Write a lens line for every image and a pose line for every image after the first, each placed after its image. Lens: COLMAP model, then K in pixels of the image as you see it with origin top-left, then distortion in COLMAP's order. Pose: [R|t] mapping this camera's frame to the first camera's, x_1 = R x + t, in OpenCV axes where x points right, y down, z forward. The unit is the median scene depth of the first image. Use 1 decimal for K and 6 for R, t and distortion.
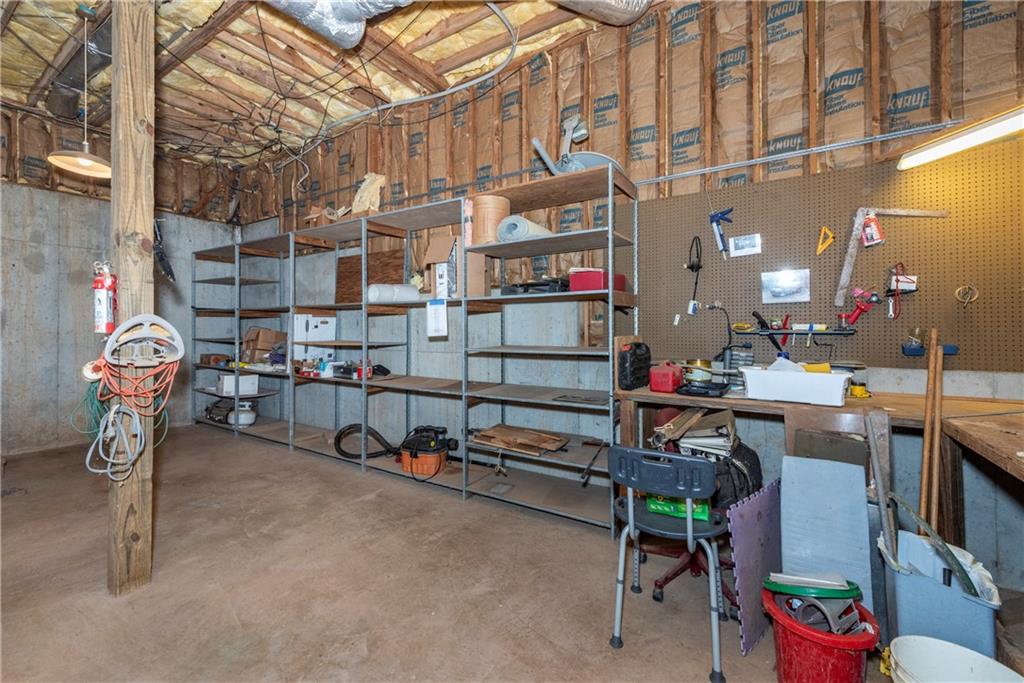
lens RADIAL K [[424.5, 0, 509.2], [0, 424.5, 324.3], [0, 0, 1]] dist [0.007970, -0.000512]
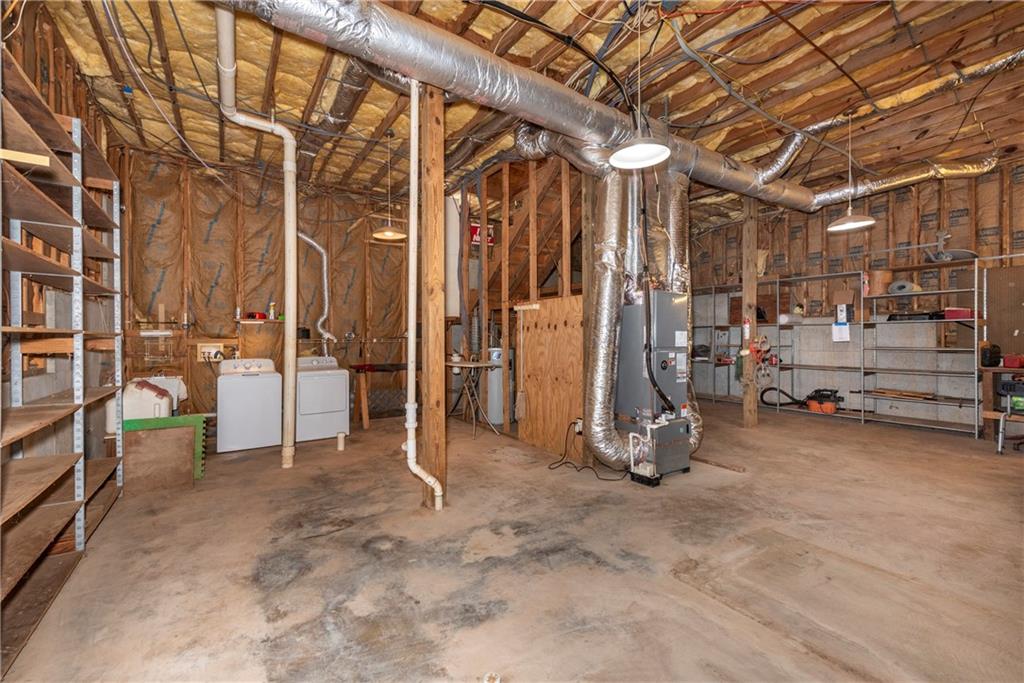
lens RADIAL K [[422.8, 0, 506.7], [0, 422.8, 340.4], [0, 0, 1]] dist [0.016589, -0.005844]
pose [[0.916554, -0.001134, -0.399910, -0.777077], [0.006924, 0.999891, 0.013033, -0.014490], [0.399852, -0.014714, 0.916462, -1.390321]]
